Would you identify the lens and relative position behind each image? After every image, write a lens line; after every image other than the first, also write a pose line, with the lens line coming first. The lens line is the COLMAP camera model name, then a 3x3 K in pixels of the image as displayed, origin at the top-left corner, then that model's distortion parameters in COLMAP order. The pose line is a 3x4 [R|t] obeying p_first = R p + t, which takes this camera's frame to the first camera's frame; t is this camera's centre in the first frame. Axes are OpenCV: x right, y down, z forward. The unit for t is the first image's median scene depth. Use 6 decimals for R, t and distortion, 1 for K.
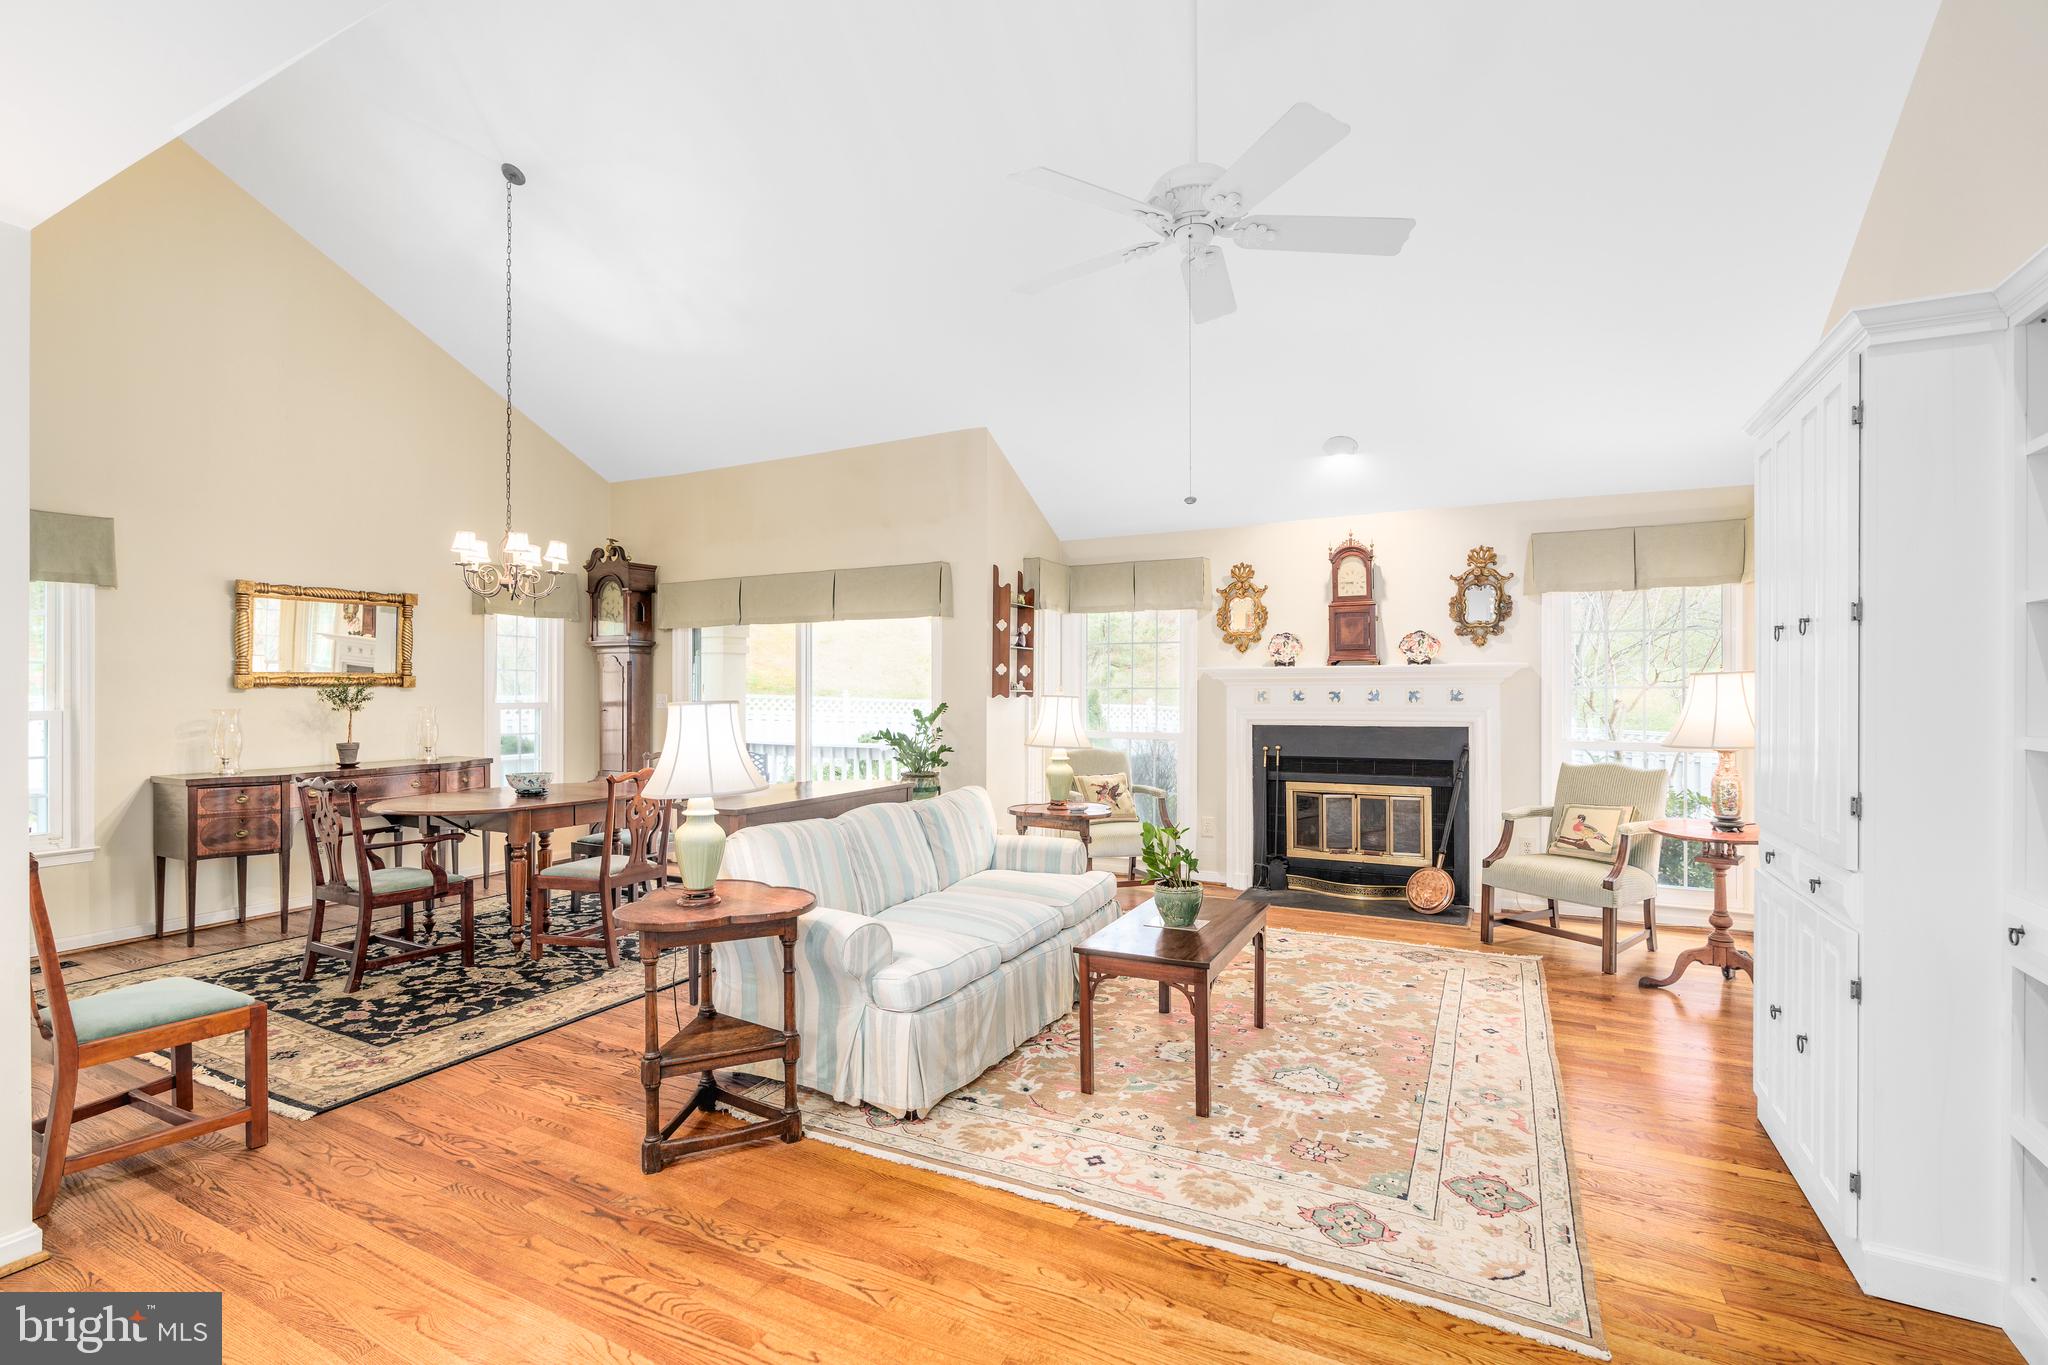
lens RADIAL K [[923.9, 0, 1023.1], [0, 923.9, 759.9], [0, 0, 1]] dist [-0.006804, 0.001125]
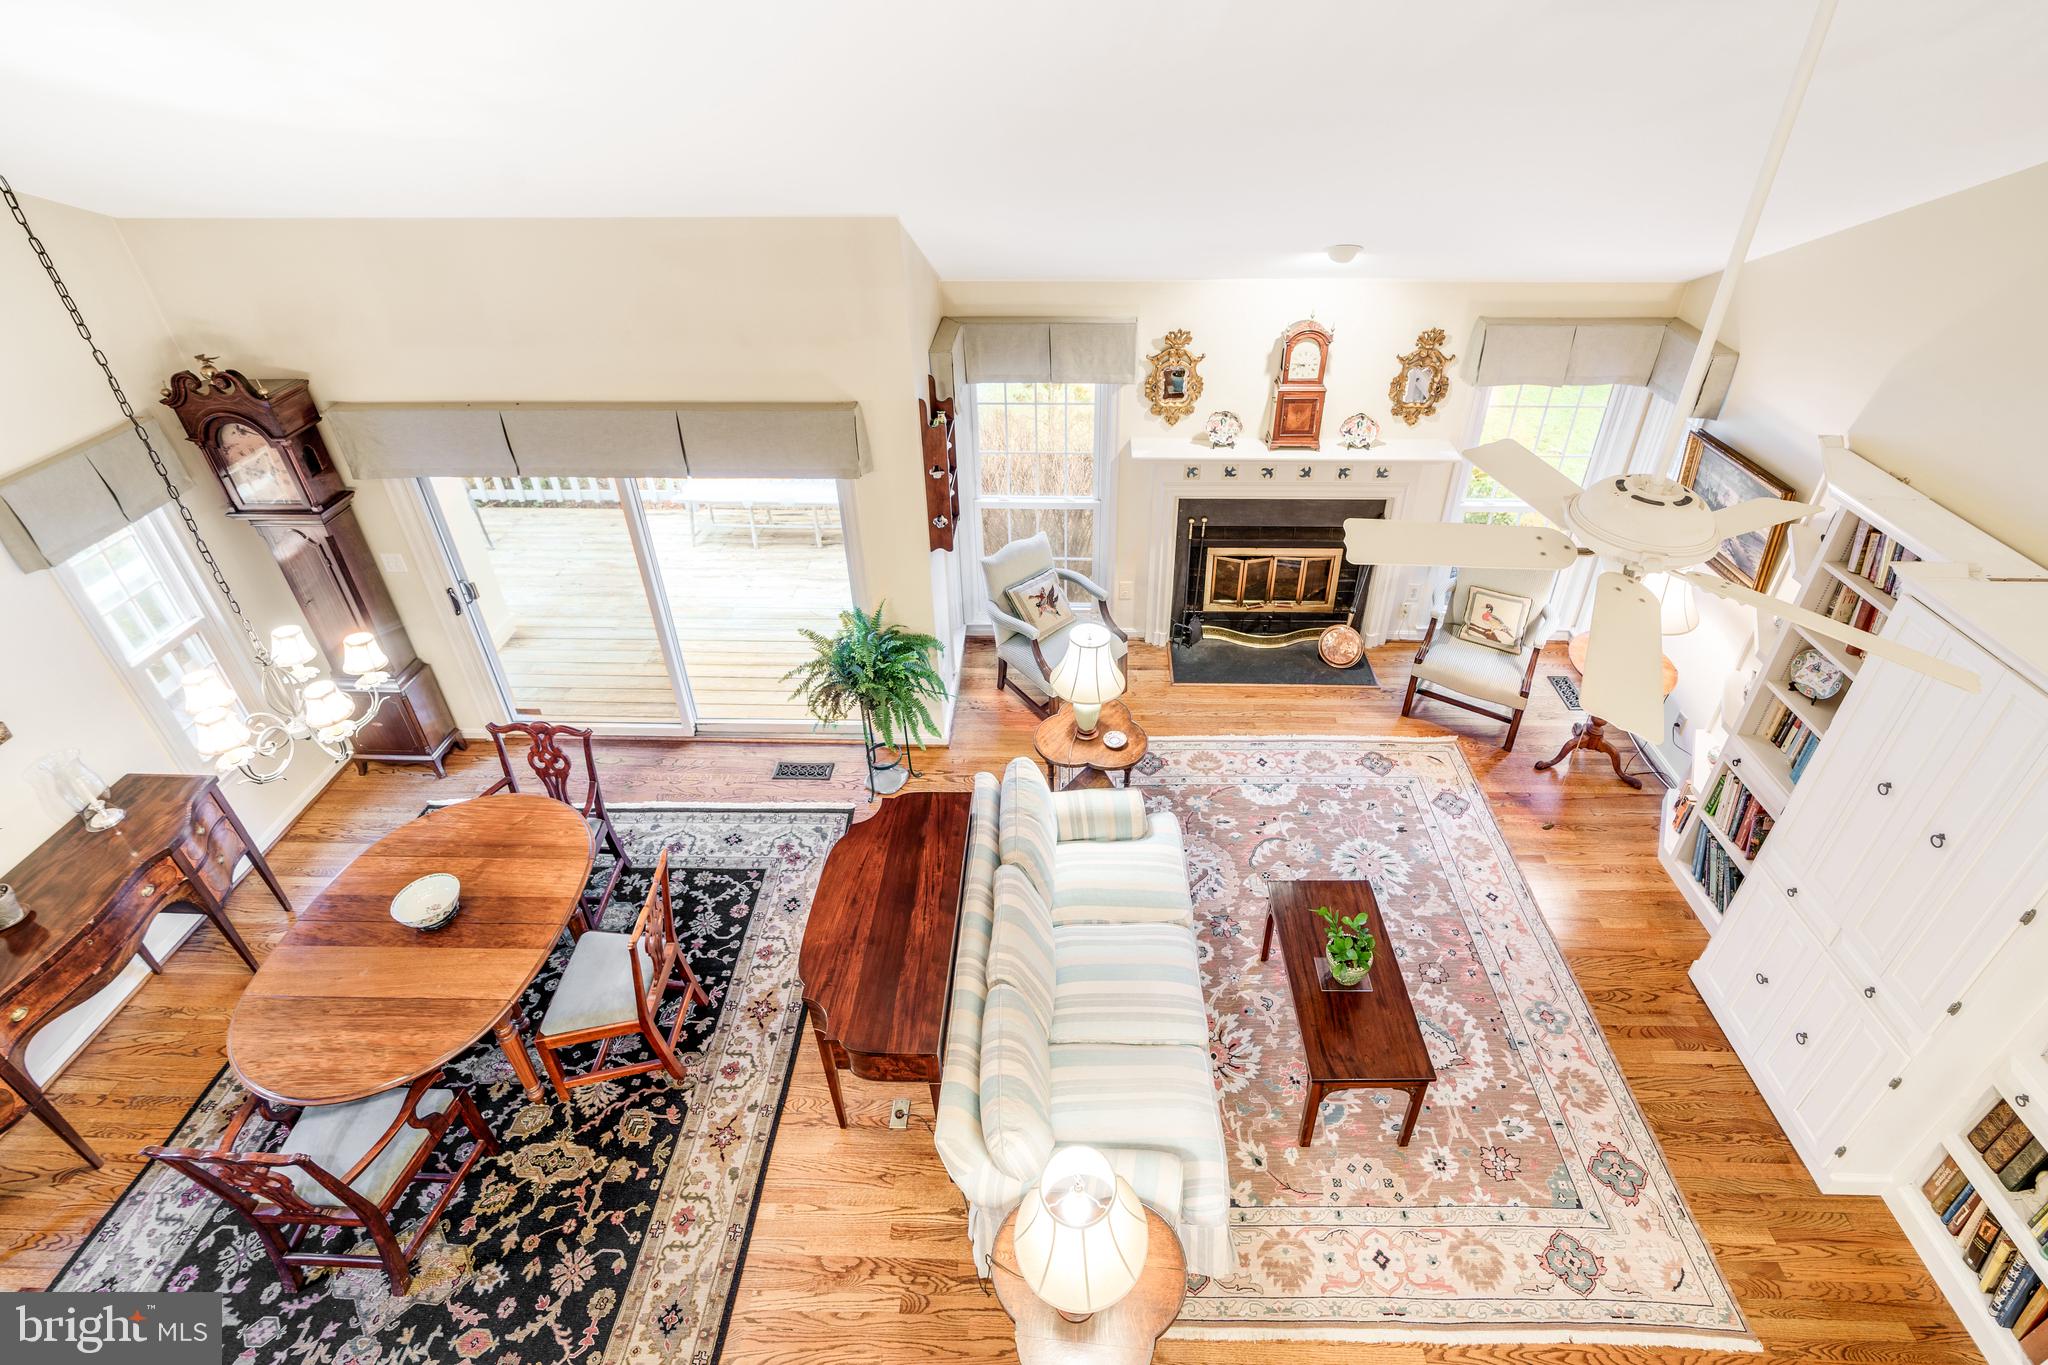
lens RADIAL K [[923.9, 0, 1058.8], [0, 923.9, 638.3], [0, 0, 1]] dist [-0.006804, 0.001125]
pose [[0.897875, -0.253772, 0.359749, -0.277296], [0.031483, 0.852067, 0.522484, -0.481001], [-0.439122, -0.457800, 0.773040, 0.300145]]
